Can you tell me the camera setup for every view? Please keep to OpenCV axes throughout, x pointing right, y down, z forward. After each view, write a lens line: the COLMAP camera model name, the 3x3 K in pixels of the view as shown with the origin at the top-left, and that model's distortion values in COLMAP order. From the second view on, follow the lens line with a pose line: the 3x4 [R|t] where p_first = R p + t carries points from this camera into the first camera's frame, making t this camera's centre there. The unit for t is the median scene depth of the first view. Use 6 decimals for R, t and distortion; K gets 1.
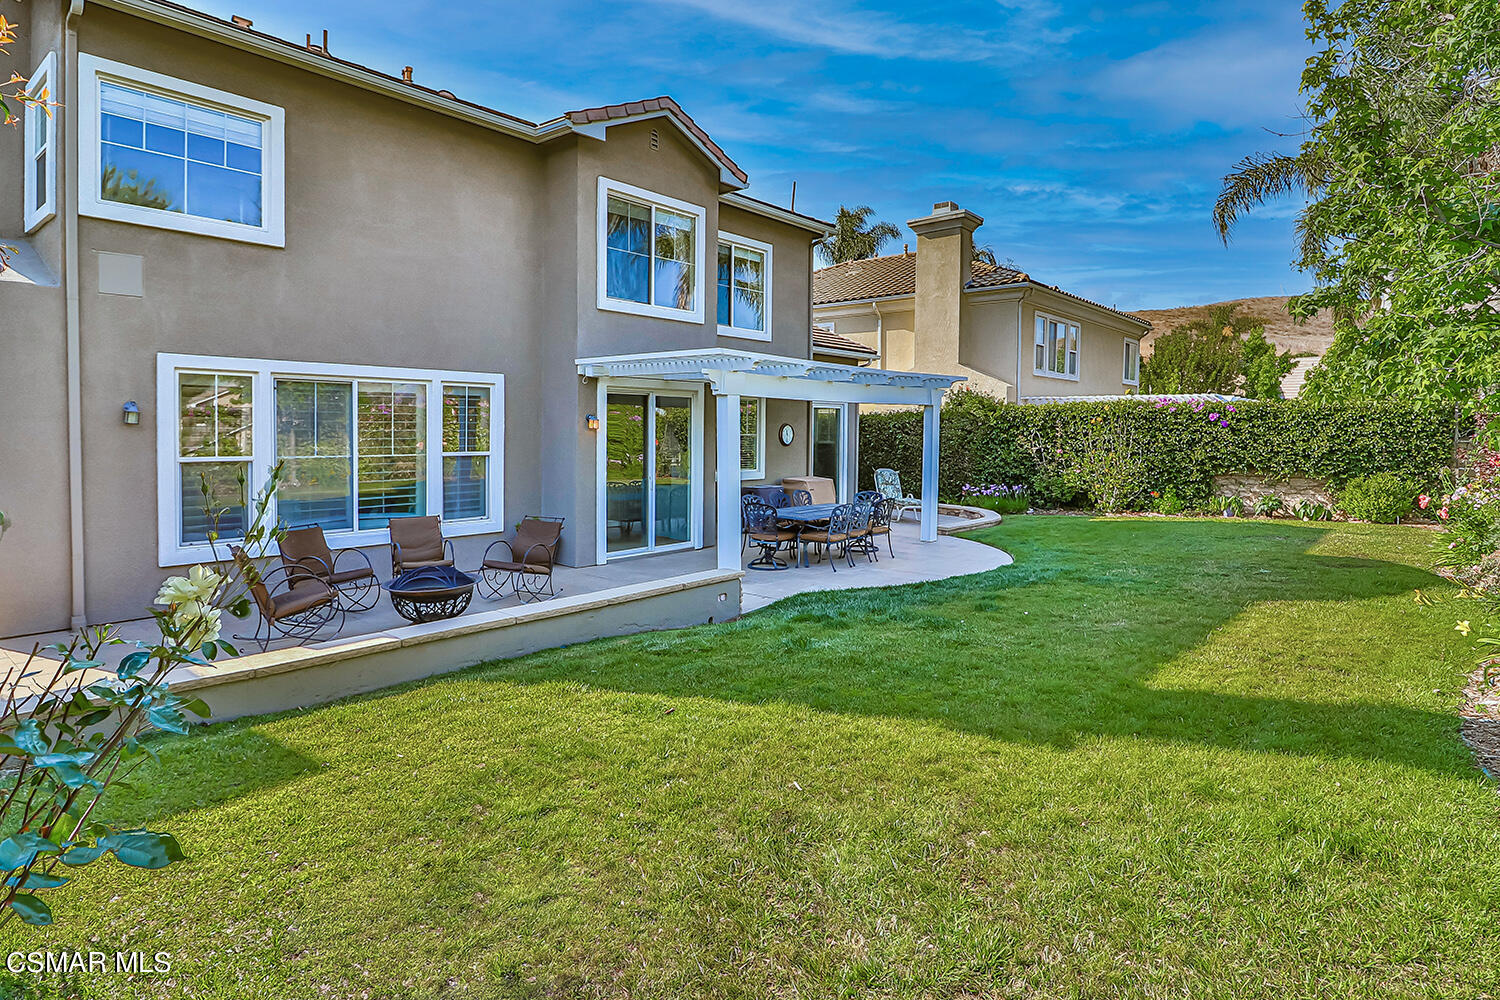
lens RADIAL K [[825.1, 0, 748.0], [0, 825.1, 447.7], [0, 0, 1]] dist [0.000489, -0.002168]
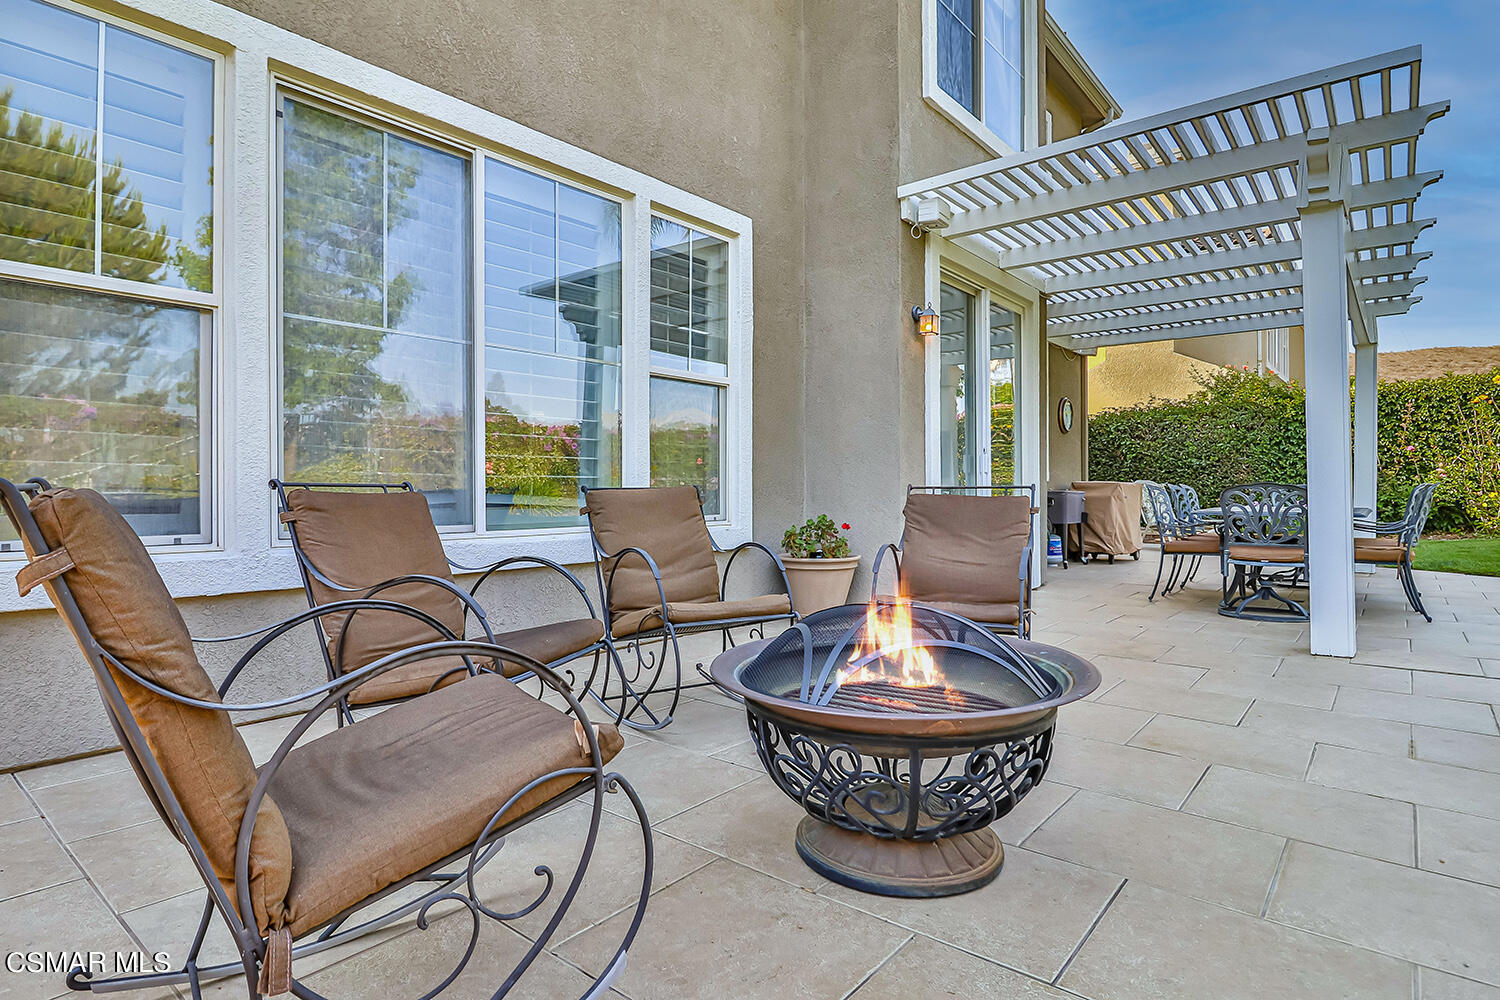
lens RADIAL K [[817.4, 0, 735.2], [0, 817.4, 481.7], [0, 0, 1]] dist [-0.005042, -0.002199]
pose [[0.999870, -0.016097, -0.001271, -0.304884], [0.016036, 0.999124, -0.038651, 0.081349], [0.001892, 0.038626, 0.999252, 0.527034]]
